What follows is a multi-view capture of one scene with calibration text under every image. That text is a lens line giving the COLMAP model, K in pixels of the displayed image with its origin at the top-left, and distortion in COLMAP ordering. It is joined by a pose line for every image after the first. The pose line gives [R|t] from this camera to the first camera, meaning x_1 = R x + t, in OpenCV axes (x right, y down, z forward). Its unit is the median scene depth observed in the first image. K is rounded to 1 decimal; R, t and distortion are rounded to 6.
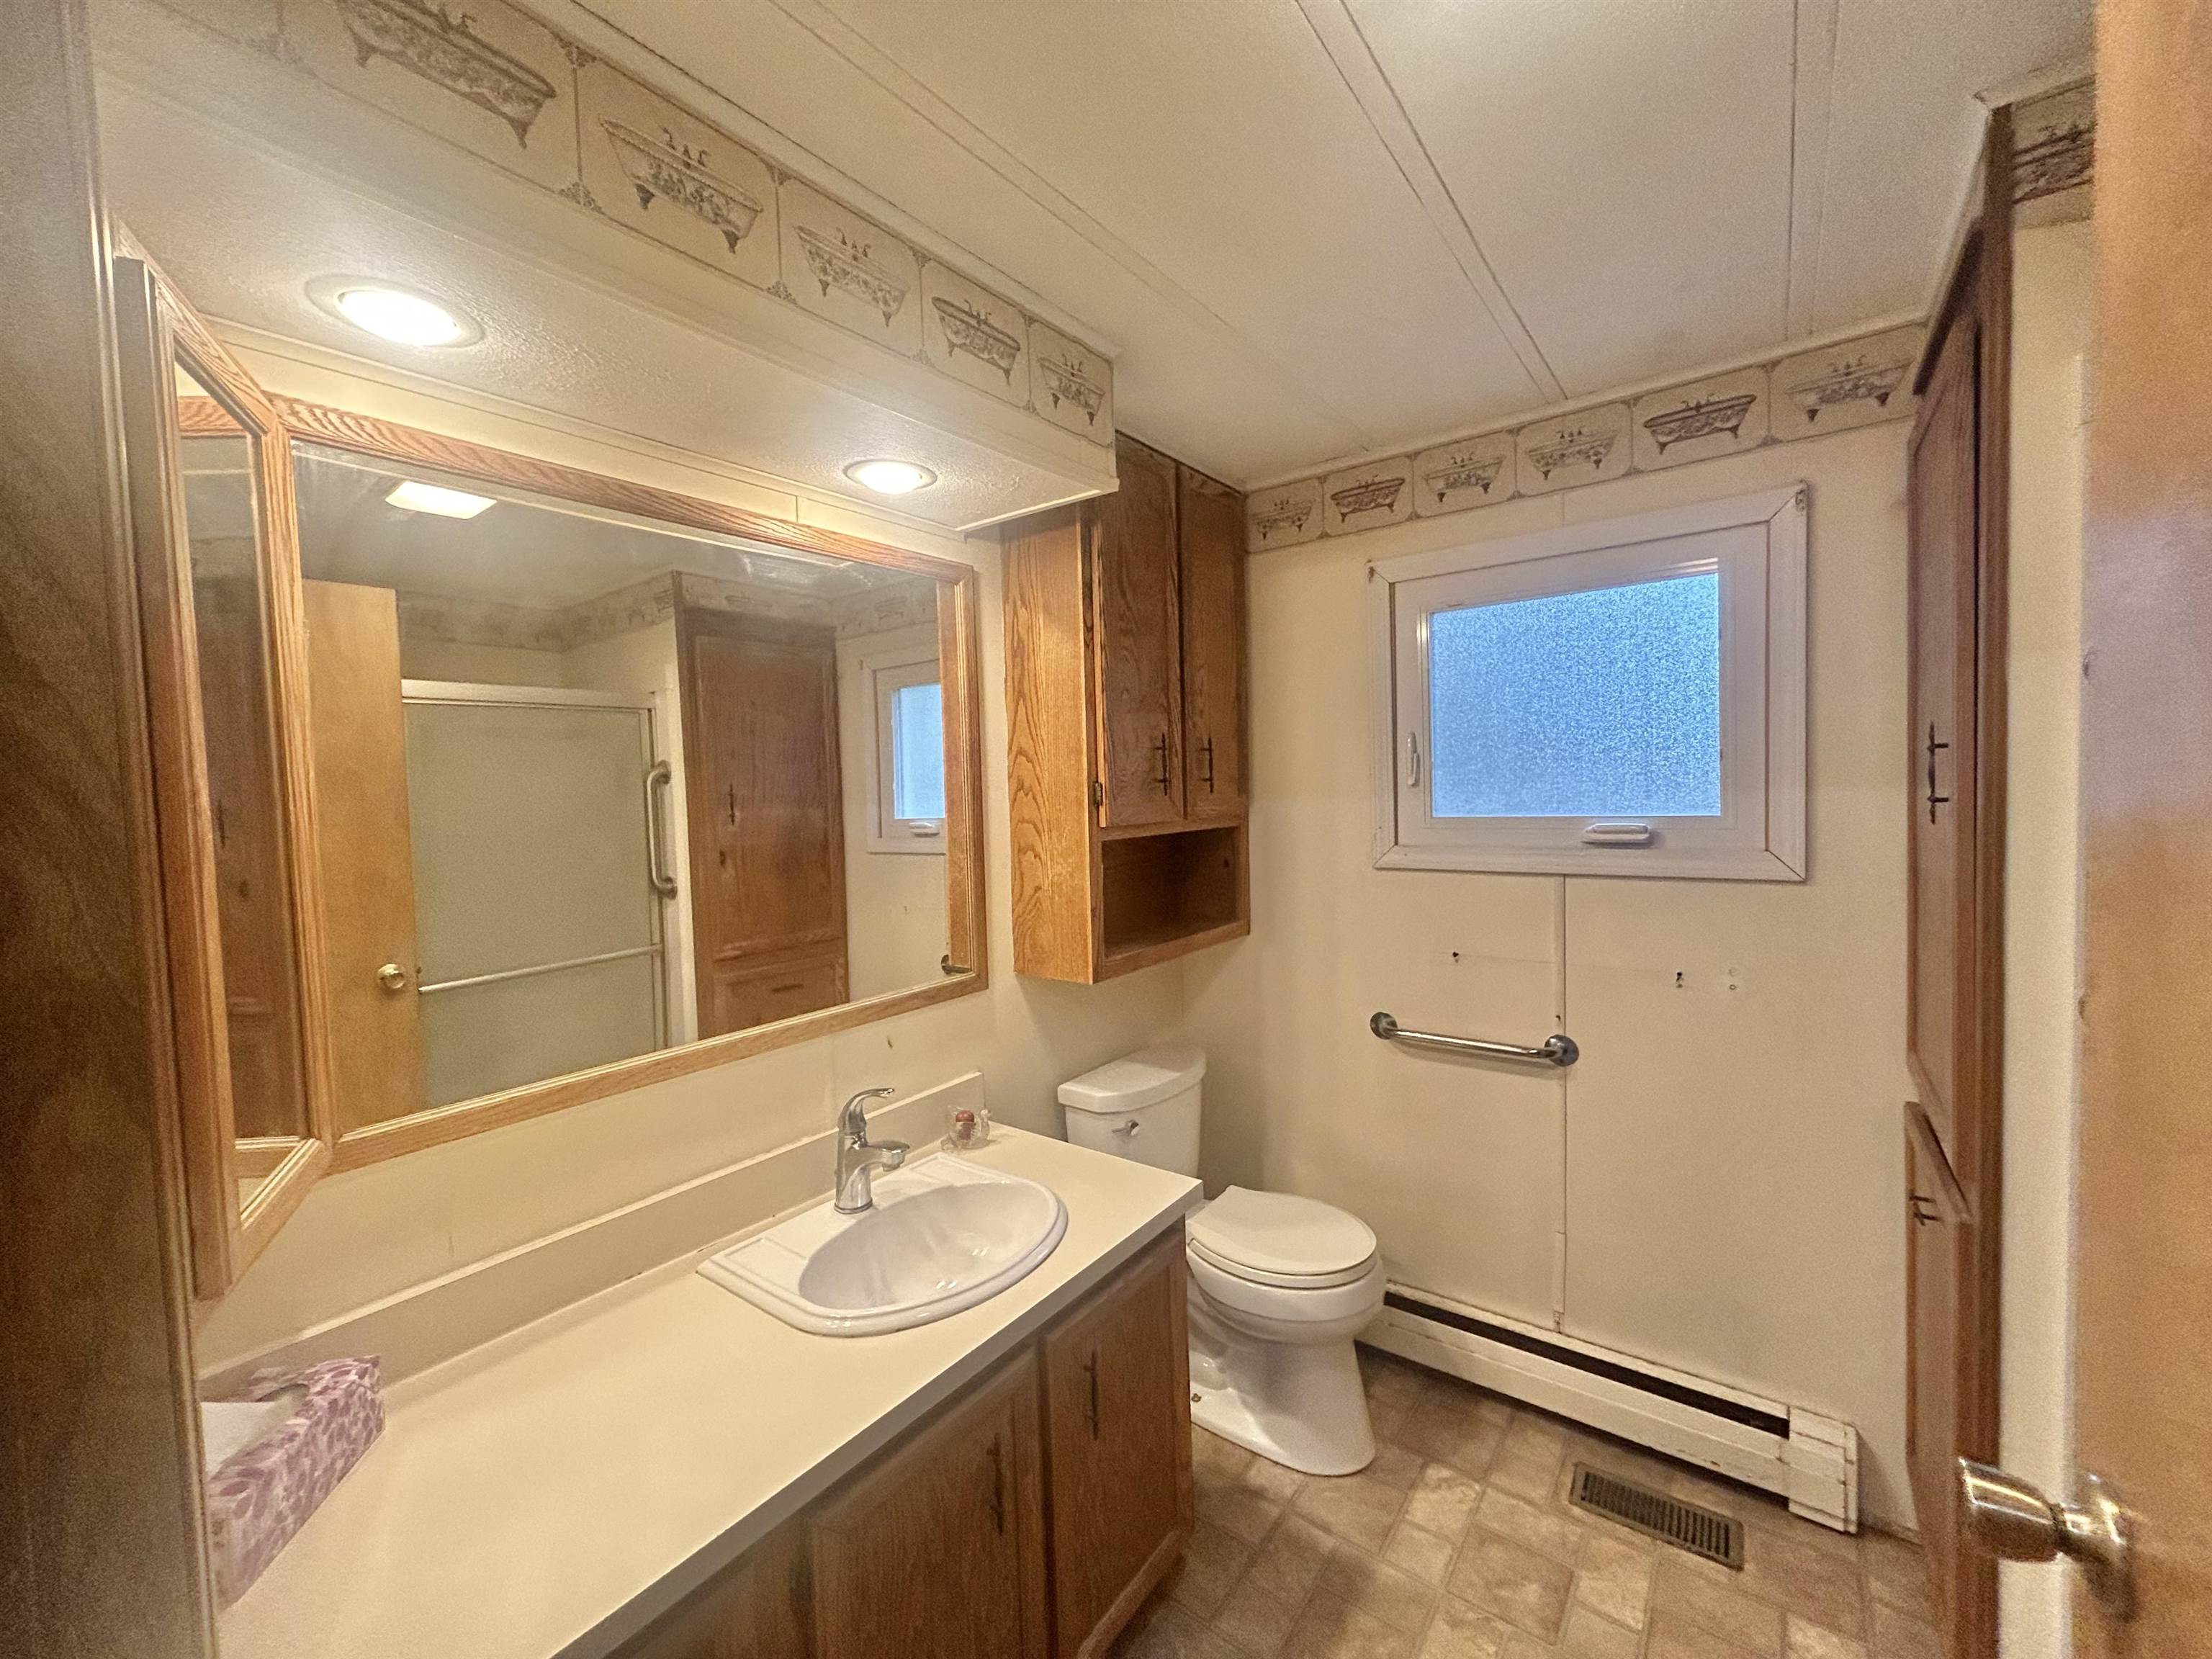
lens RADIAL K [[889.8, 0, 1105.2], [0, 889.8, 827.5], [0, 0, 1]] dist [0.004517, 0.000071]
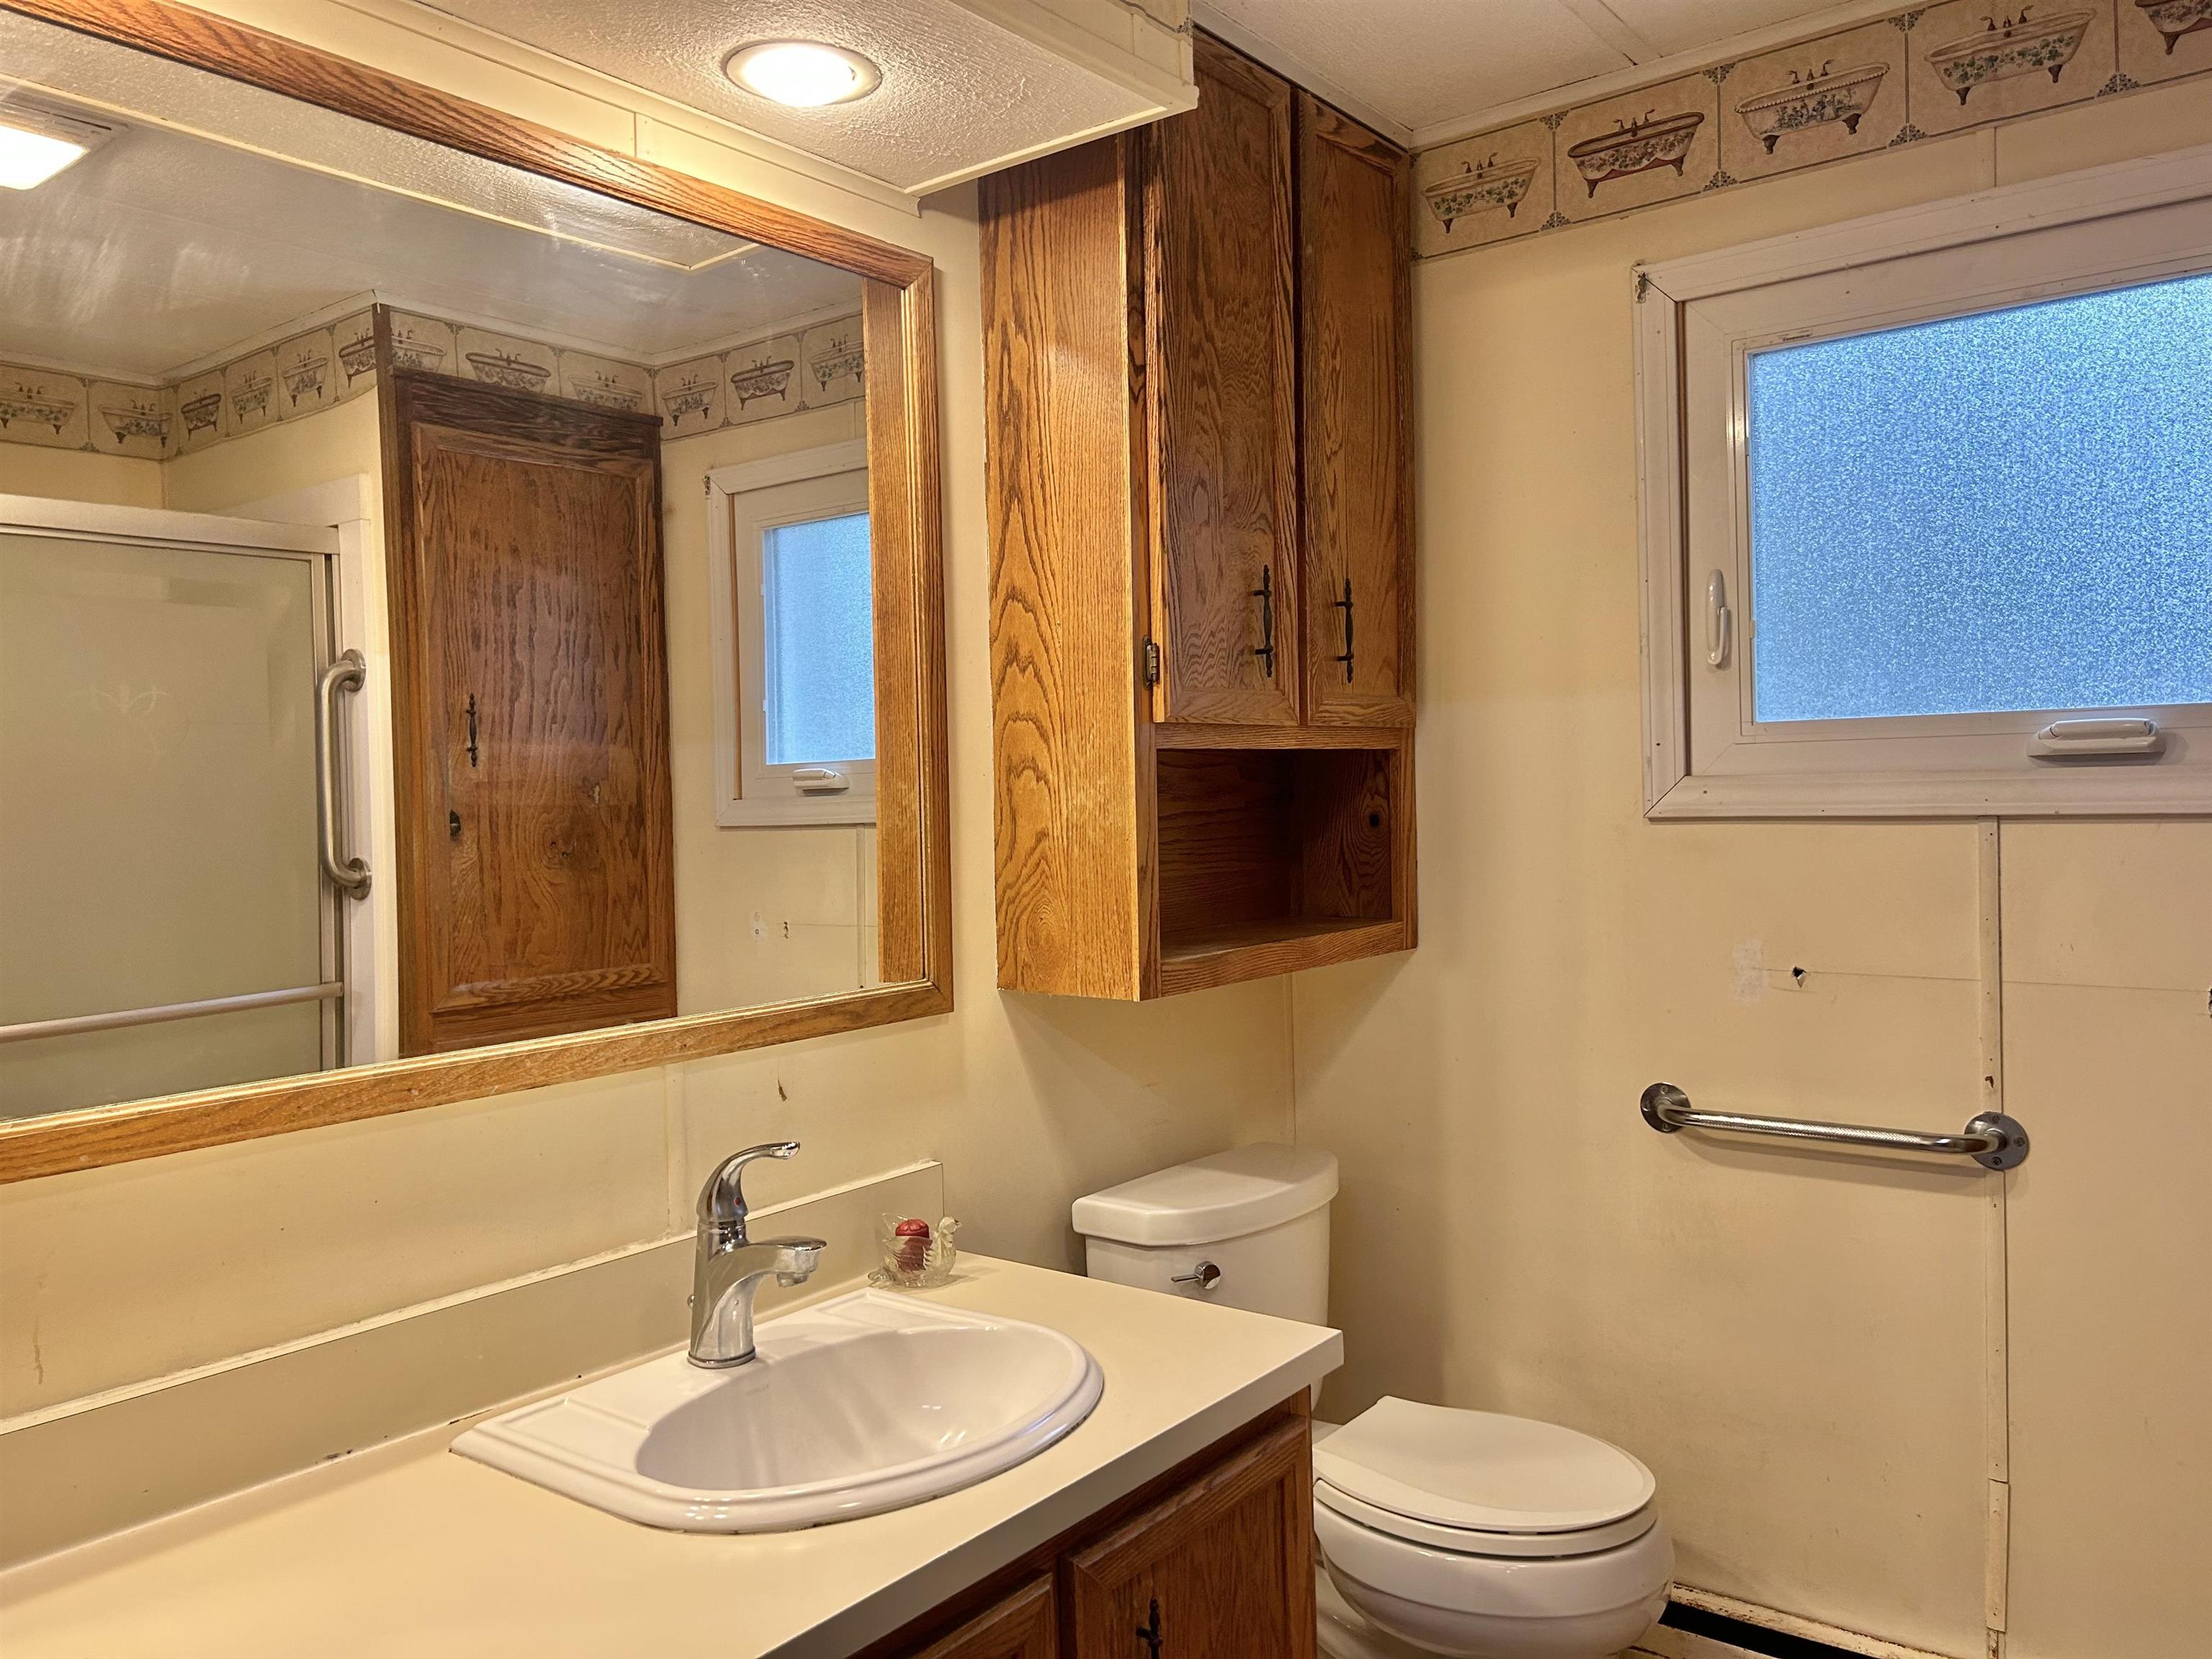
lens RADIAL K [[1663.4, 0, 1094.2], [0, 1663.4, 822.7], [0, 0, 1]] dist [0.049395, -0.041953]
pose [[0.999827, 0.006978, -0.017217, -0.024189], [-0.007439, 0.999612, -0.026827, 0.086296], [0.017023, 0.026950, 0.999492, -0.045118]]
